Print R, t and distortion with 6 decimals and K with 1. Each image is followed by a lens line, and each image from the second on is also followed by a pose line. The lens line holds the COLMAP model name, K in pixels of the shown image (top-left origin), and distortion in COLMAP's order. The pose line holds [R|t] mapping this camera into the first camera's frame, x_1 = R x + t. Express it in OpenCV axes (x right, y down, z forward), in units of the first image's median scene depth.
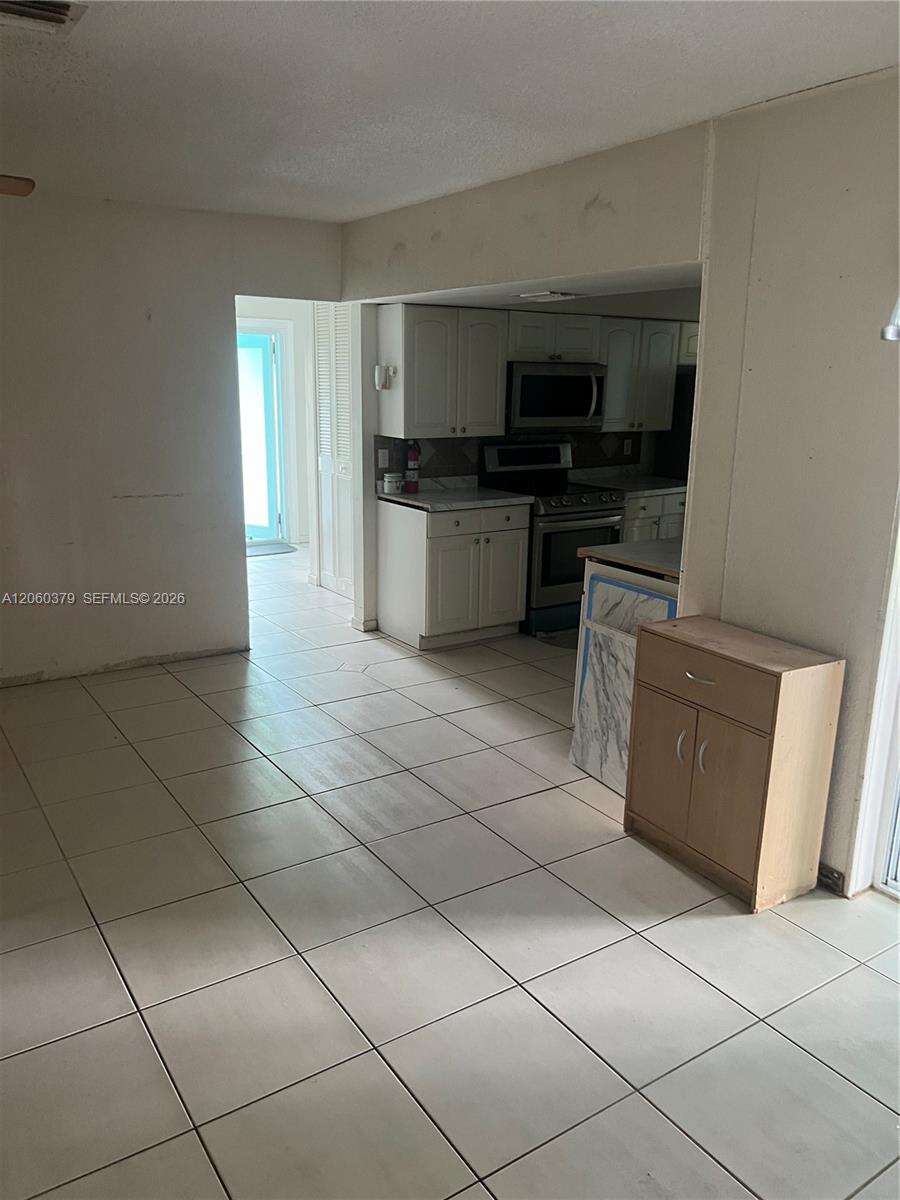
lens RADIAL K [[903.6, 0, 450.8], [0, 903.6, 604.1], [0, 0, 1]] dist [0.074666, -0.060503]
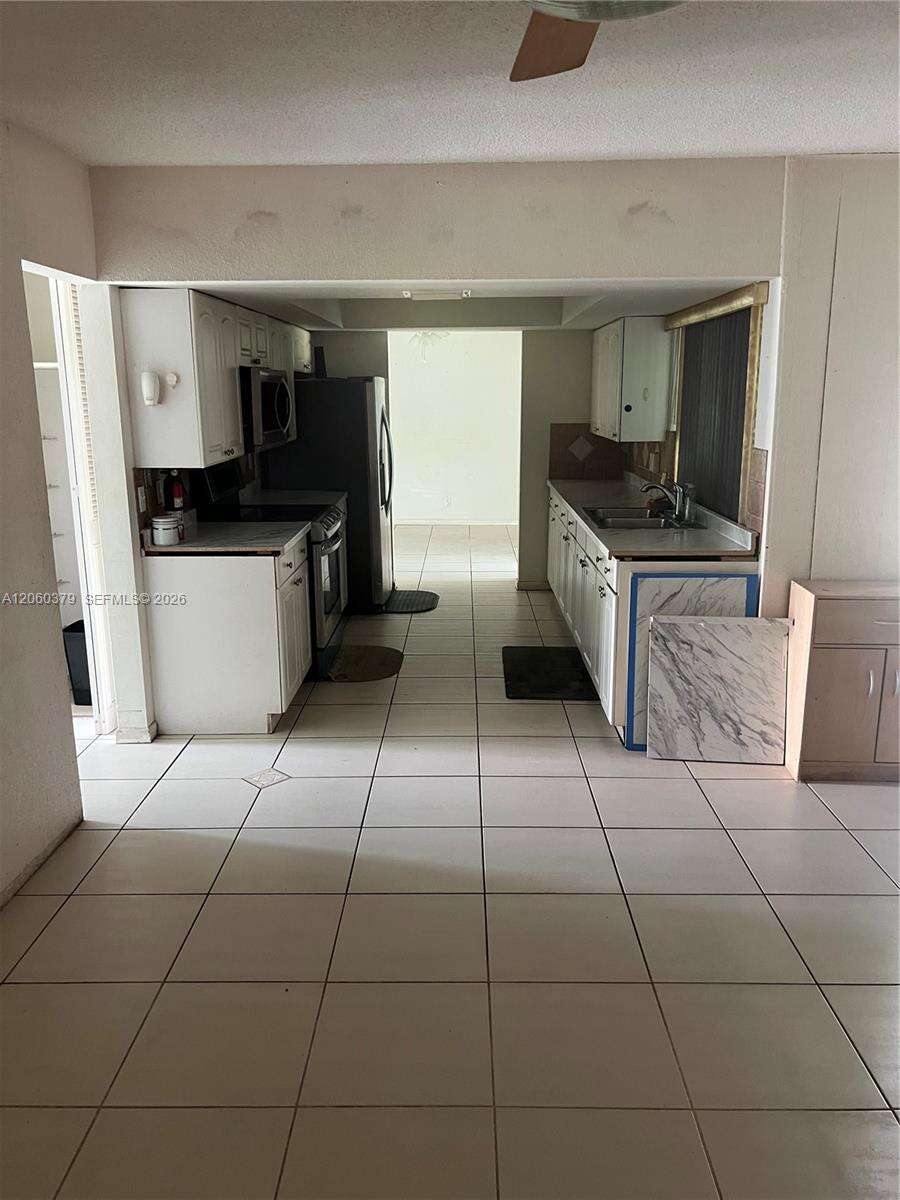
lens RADIAL K [[903.6, 0, 452.1], [0, 903.6, 595.7], [0, 0, 1]] dist [0.074666, -0.060503]
pose [[0.565485, -0.203285, 0.799313, -0.681961], [0.215964, 0.971830, 0.094373, -0.129881], [-0.795981, 0.119256, 0.593458, 0.490484]]
